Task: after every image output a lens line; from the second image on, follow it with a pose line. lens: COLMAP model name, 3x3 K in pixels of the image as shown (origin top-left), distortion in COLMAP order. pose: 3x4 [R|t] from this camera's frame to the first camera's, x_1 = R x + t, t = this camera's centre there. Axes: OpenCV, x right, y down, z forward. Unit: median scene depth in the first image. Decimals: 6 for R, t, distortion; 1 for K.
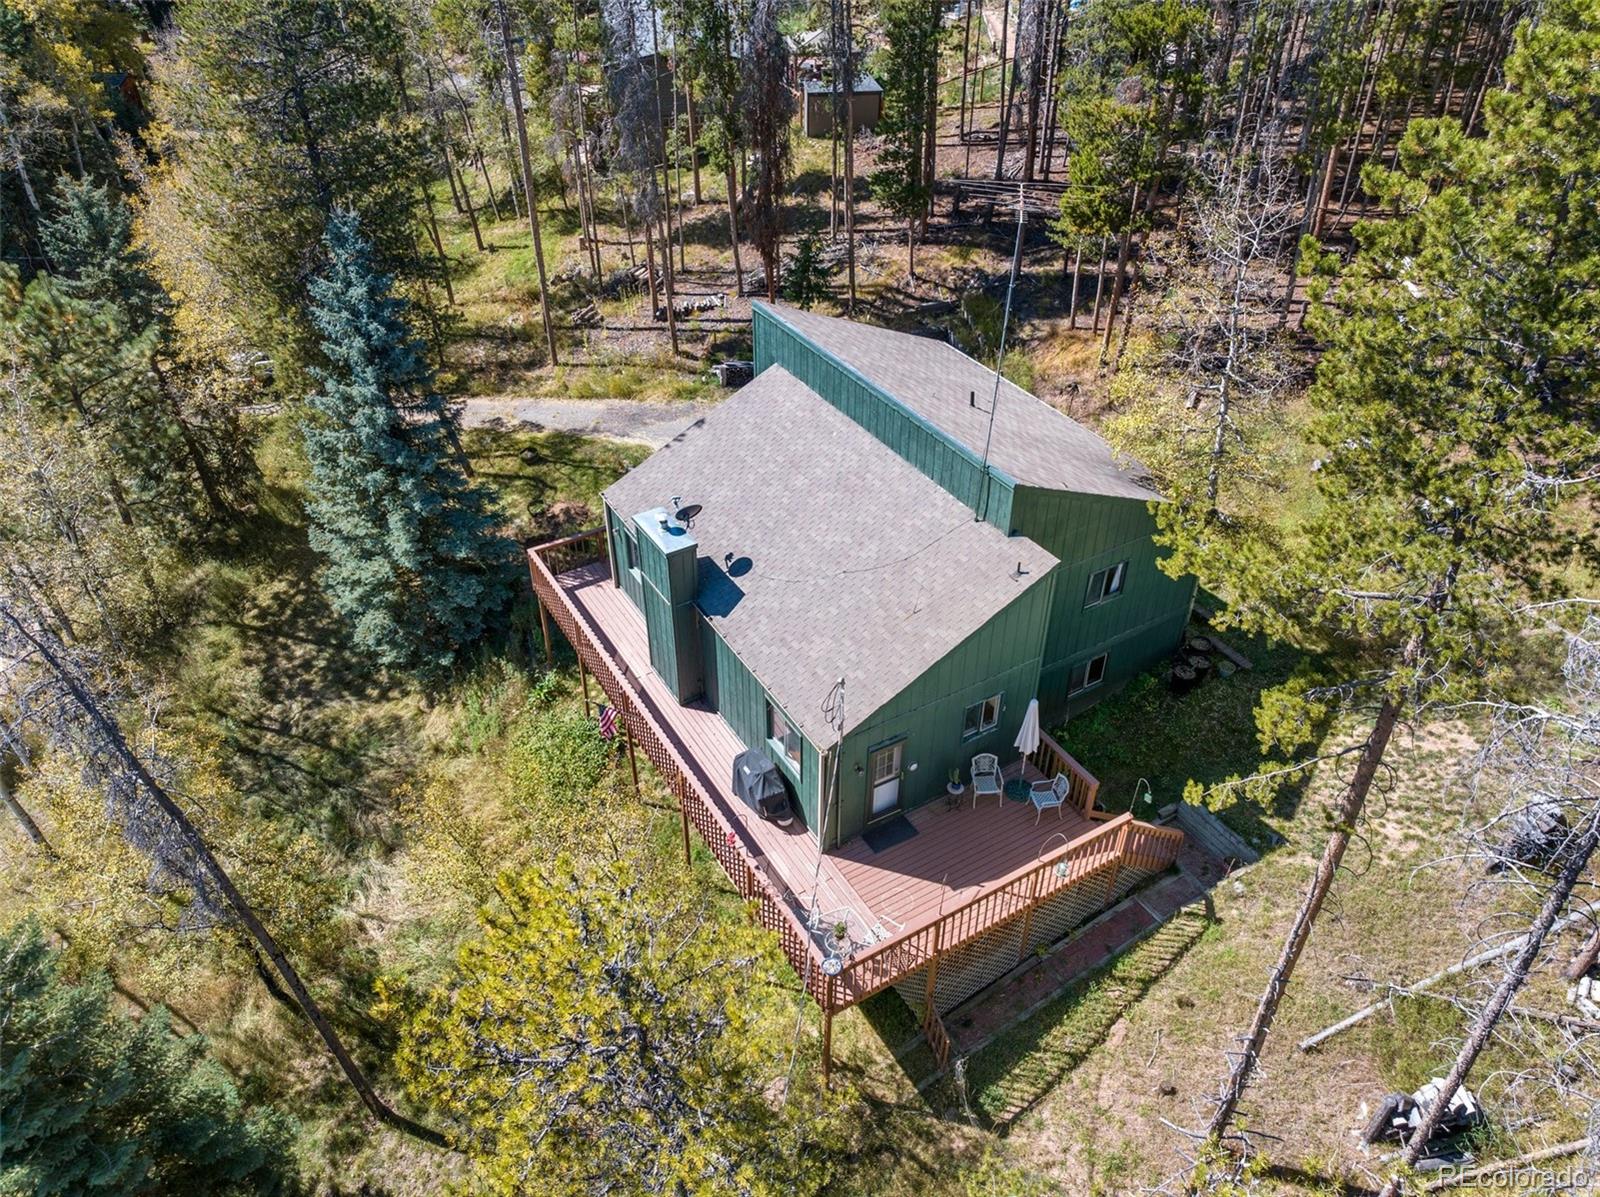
lens RADIAL K [[1124.8, 0, 803.9], [0, 1124.8, 587.0], [0, 0, 1]] dist [-0.032806, -0.010079]
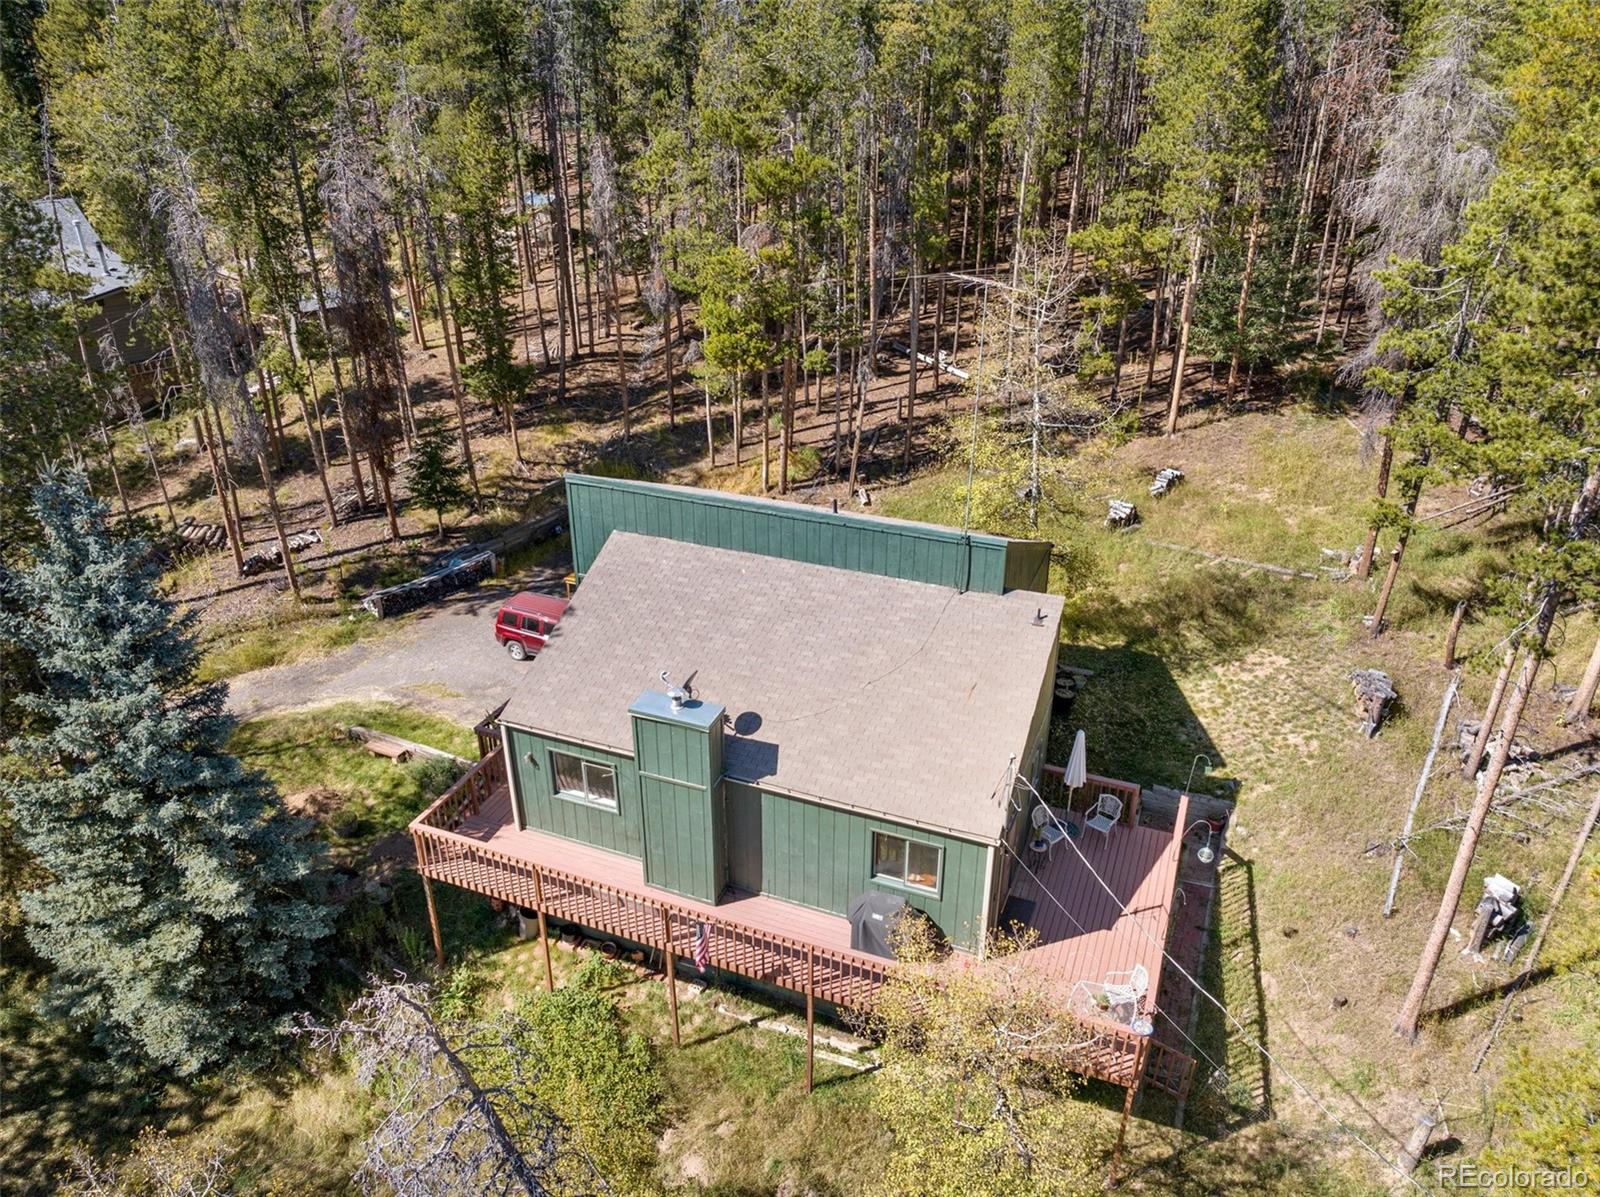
lens RADIAL K [[1124.8, 0, 803.9], [0, 1124.8, 587.0], [0, 0, 1]] dist [-0.032806, -0.010079]
pose [[0.794625, -0.265576, 0.545930, -0.307333], [0.358802, 0.930827, -0.069437, -0.025940], [-0.489726, 0.251057, 0.834948, 0.118370]]
